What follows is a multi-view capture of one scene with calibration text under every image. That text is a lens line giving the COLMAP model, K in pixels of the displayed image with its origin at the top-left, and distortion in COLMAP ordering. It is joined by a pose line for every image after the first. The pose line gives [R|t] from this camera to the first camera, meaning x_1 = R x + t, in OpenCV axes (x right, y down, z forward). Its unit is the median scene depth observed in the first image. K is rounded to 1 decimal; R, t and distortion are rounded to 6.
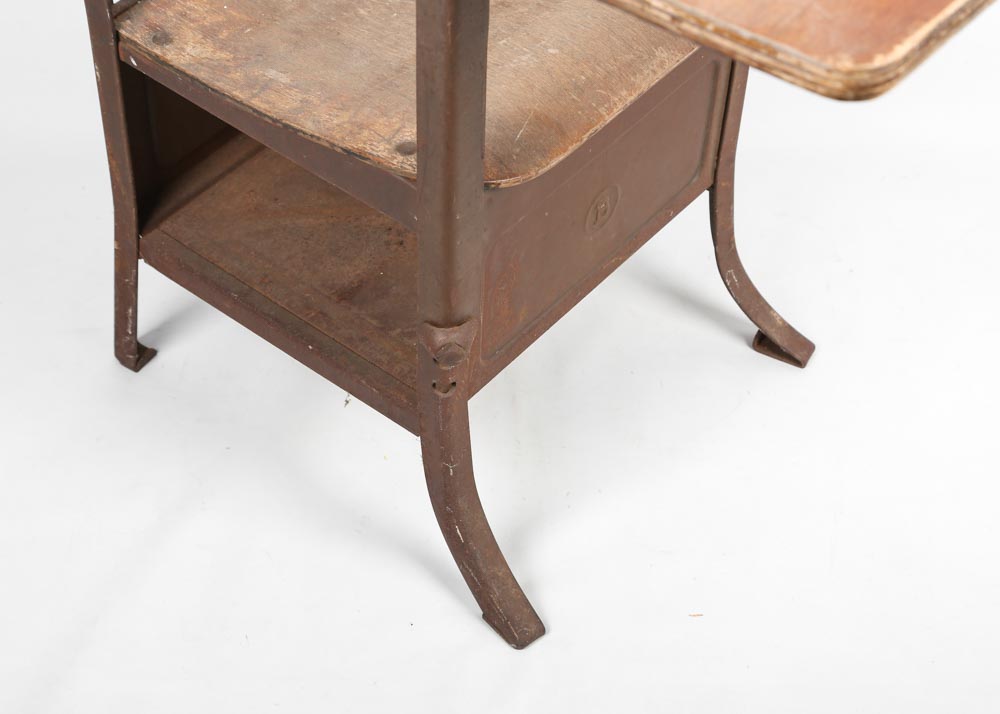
lens RADIAL K [[2157.9, 0, 476.1], [0, 2157.9, 355.0], [0, 0, 1]] dist [0.269757, 0.000000]
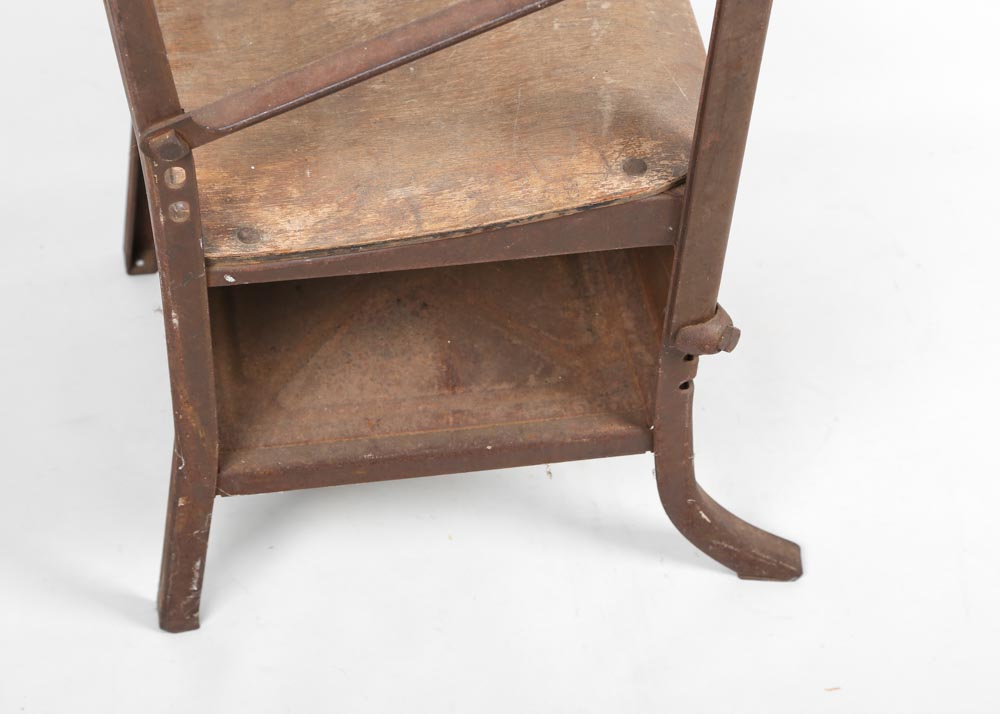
lens RADIAL K [[2340.3, 0, 478.2], [0, 2340.3, 350.5], [0, 0, 1]] dist [0.304602, 0.000000]
pose [[0.658531, -0.562460, 0.499975, -0.555482], [0.523312, 0.819703, 0.232877, -0.270631], [-0.540815, 0.108286, 0.834142, 0.215859]]
